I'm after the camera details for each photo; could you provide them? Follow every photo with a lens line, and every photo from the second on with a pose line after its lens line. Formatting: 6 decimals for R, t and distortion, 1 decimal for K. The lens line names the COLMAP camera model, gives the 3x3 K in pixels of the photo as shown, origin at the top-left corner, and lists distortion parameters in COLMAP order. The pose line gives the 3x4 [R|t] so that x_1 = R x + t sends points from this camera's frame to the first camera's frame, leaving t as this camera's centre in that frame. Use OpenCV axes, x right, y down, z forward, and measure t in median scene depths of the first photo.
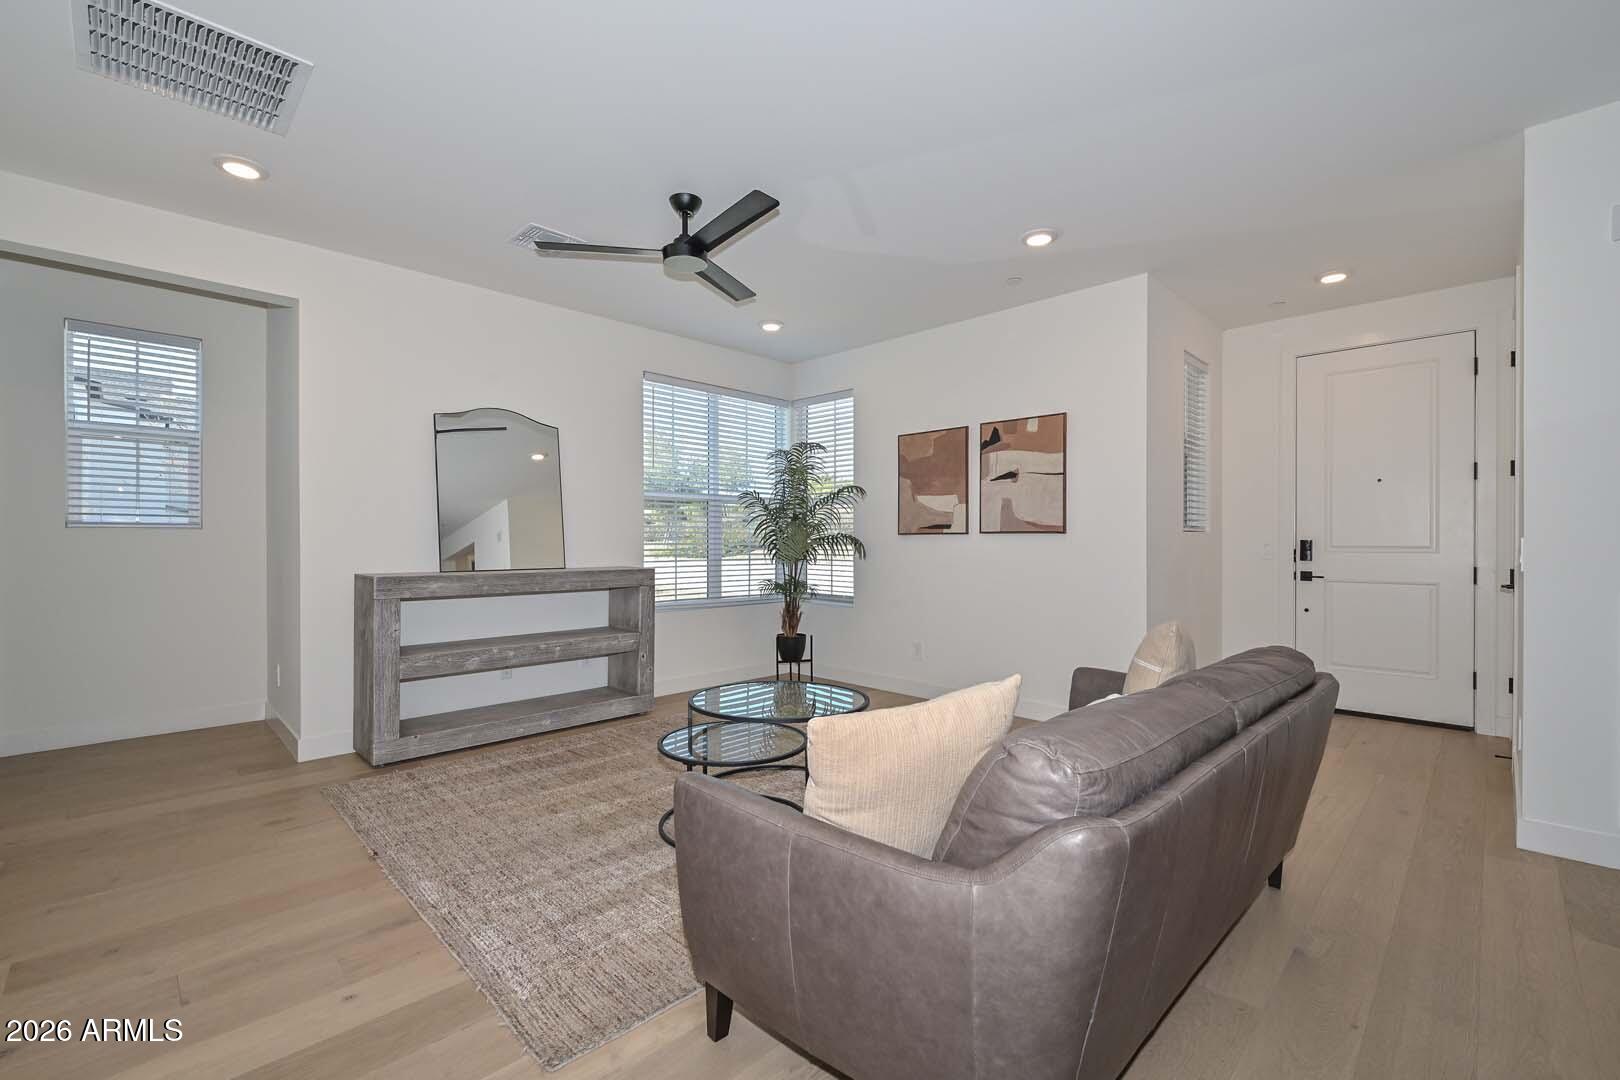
lens RADIAL K [[695.6, 0, 821.7], [0, 695.6, 534.7], [0, 0, 1]] dist [-0.003891, -0.000372]
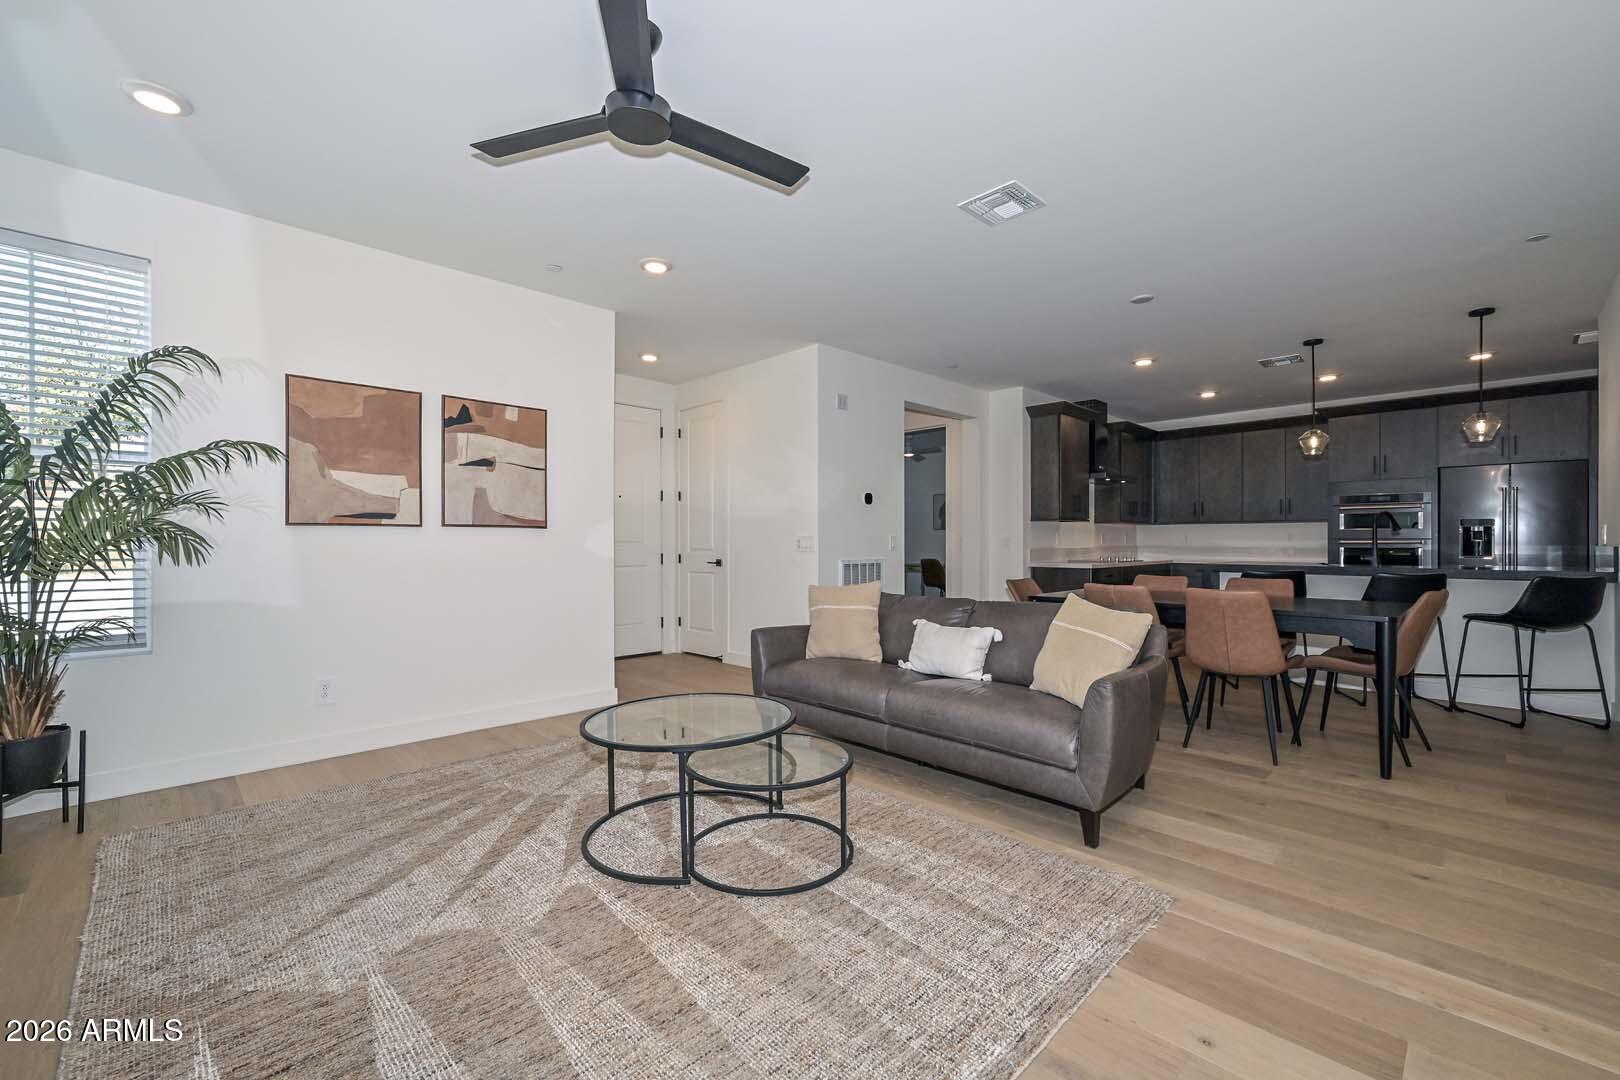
lens RADIAL K [[695.6, 0, 777.5], [0, 695.6, 535.5], [0, 0, 1]] dist [-0.003891, -0.000372]
pose [[0.014692, 0.010802, 0.999834, -0.650811], [-0.005640, 0.999927, -0.010720, 0.017242], [-0.999876, -0.005482, 0.014751, 0.634246]]
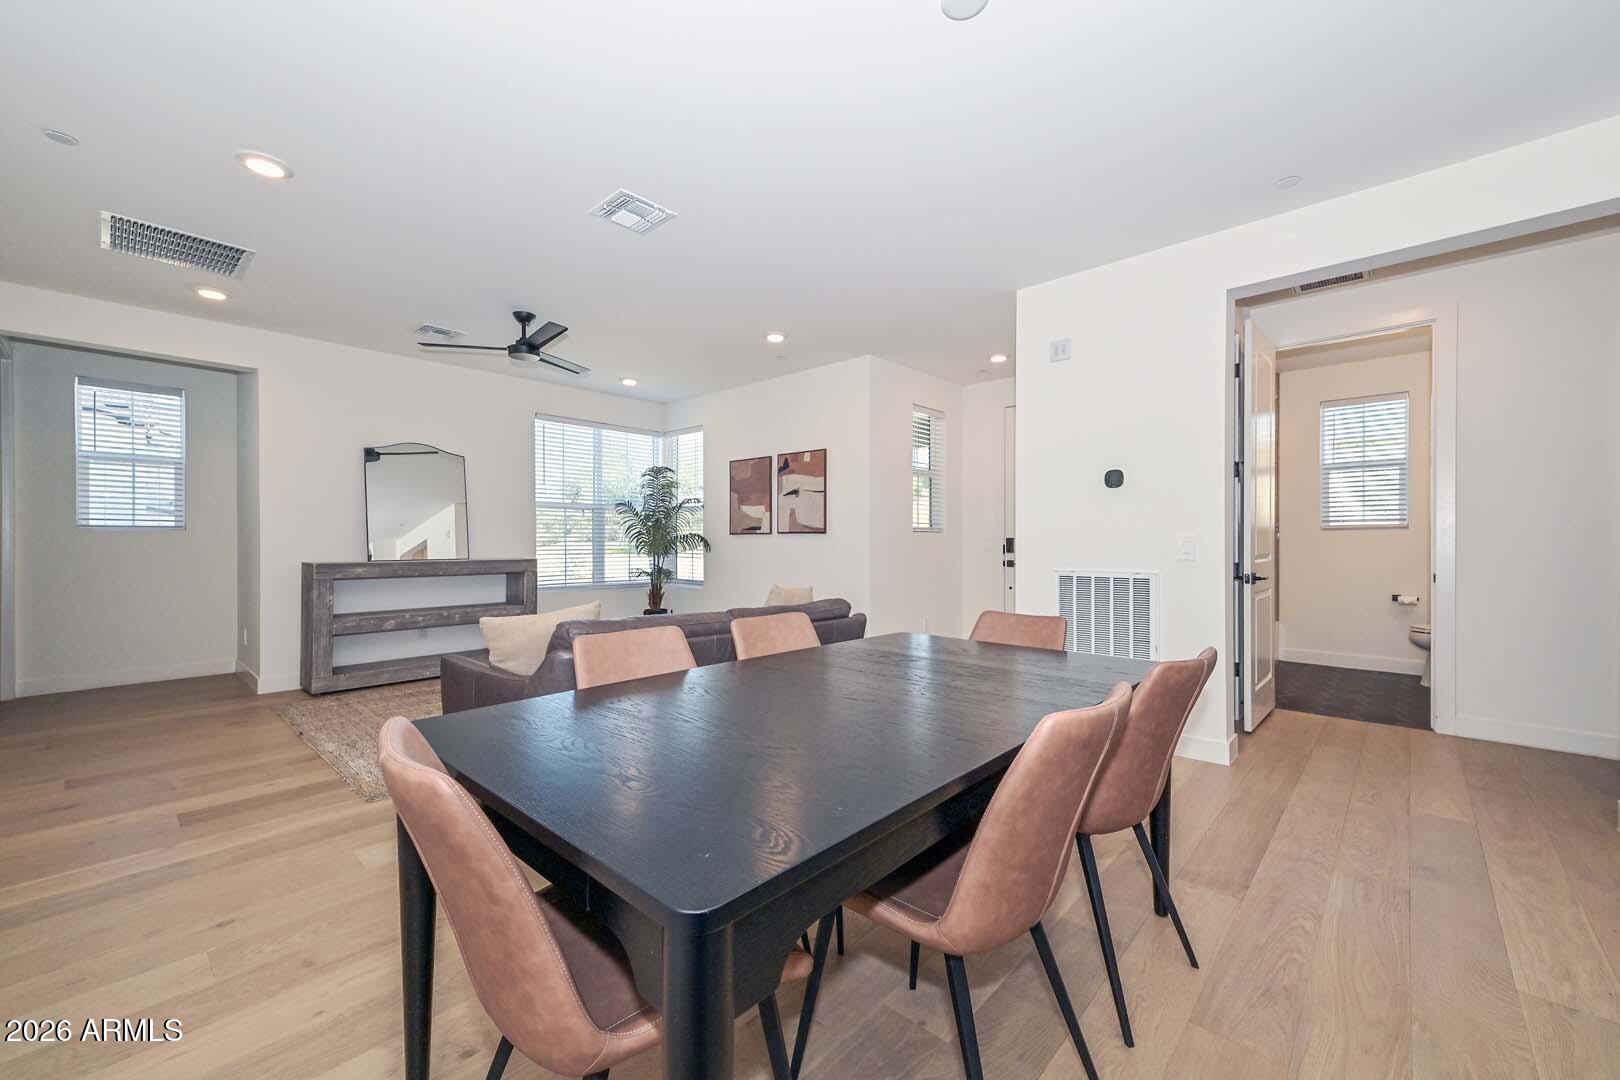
lens RADIAL K [[636.0, 0, 813.1], [0, 636.0, 533.1], [0, 0, 1]] dist [0.017784, -0.000343]
pose [[0.999106, -0.000463, 0.042273, 0.265440], [0.000540, 0.999998, -0.001819, -0.000321], [-0.042272, 0.001840, 0.999104, -0.299778]]
